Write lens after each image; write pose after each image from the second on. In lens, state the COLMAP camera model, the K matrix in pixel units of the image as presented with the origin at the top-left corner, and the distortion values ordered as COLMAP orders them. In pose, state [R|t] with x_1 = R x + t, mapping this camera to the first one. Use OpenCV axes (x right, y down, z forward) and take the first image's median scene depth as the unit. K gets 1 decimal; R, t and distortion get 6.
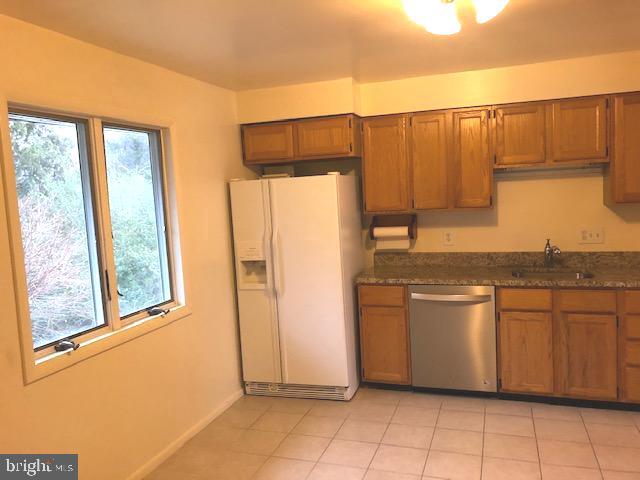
lens RADIAL K [[523.3, 0, 320.5], [0, 523.3, 234.0], [0, 0, 1]] dist [0.033982, -0.007945]
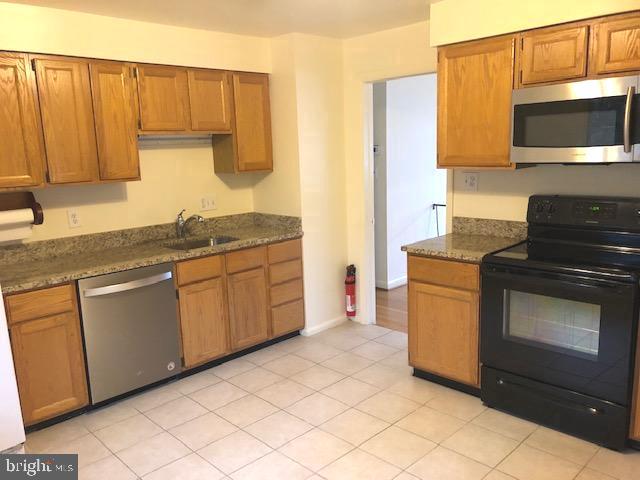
lens RADIAL K [[523.8, 0, 320.0], [0, 523.8, 240.0], [0, 0, 1]] dist [0.002834, -0.001768]
pose [[0.448278, -0.127367, 0.884774, -0.341434], [0.088749, 0.991248, 0.097729, -0.006174], [-0.889478, 0.034713, 0.455658, 0.318379]]
